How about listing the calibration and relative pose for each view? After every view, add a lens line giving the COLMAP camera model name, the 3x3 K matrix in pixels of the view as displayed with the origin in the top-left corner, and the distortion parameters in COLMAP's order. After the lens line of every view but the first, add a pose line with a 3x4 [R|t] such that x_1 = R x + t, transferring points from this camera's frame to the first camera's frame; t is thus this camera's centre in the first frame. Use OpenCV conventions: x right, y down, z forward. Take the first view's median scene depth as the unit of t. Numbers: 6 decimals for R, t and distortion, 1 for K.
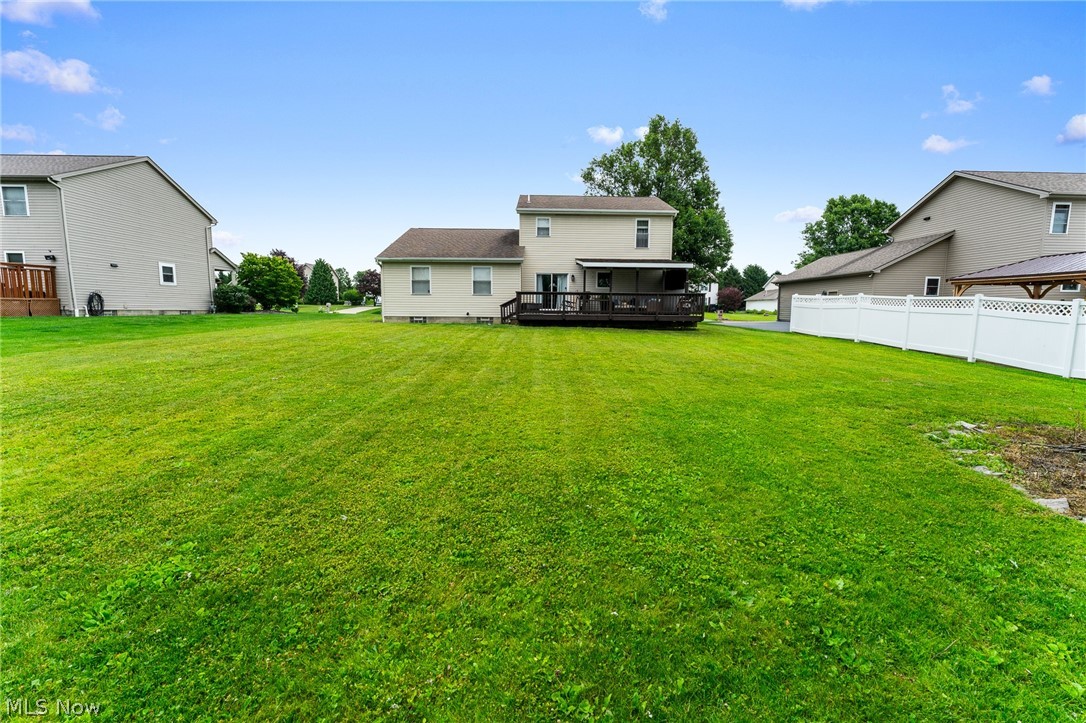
lens RADIAL K [[436.4, 0, 547.4], [0, 436.4, 356.7], [0, 0, 1]] dist [-0.009945, 0.001534]
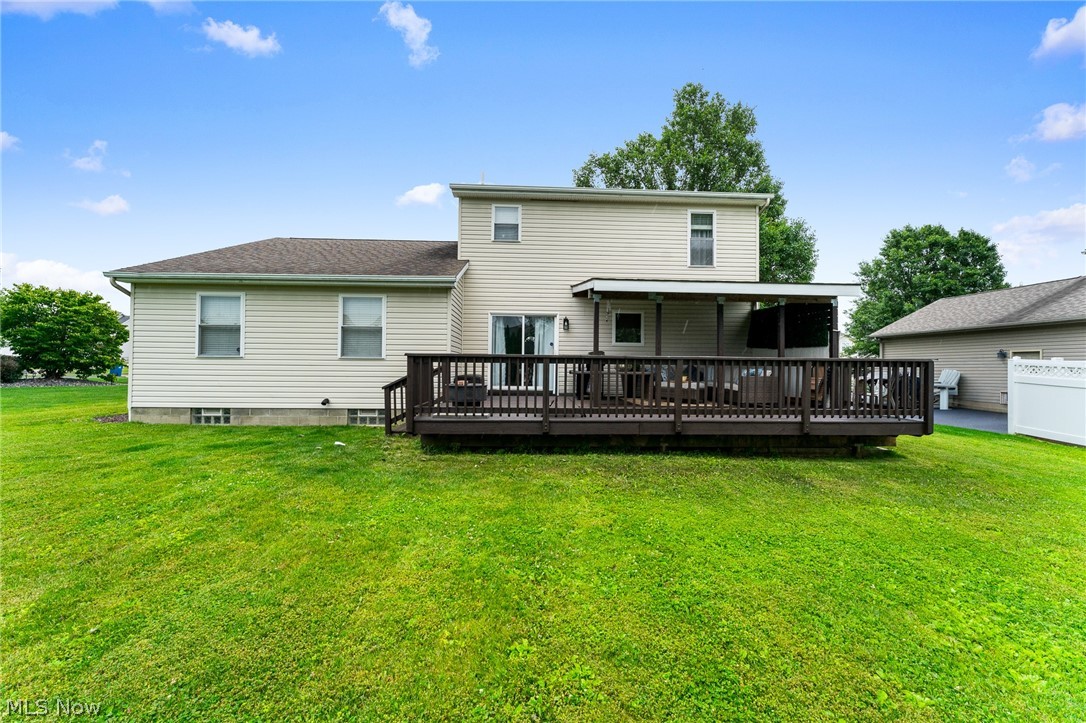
lens RADIAL K [[436.4, 0, 543.6], [0, 436.4, 360.5], [0, 0, 1]] dist [-0.009945, 0.001534]
pose [[0.999655, 0.002579, 0.026158, 0.020966], [0.000572, 0.992803, -0.119759, -0.081481], [-0.026278, 0.119733, 0.992458, 0.521705]]
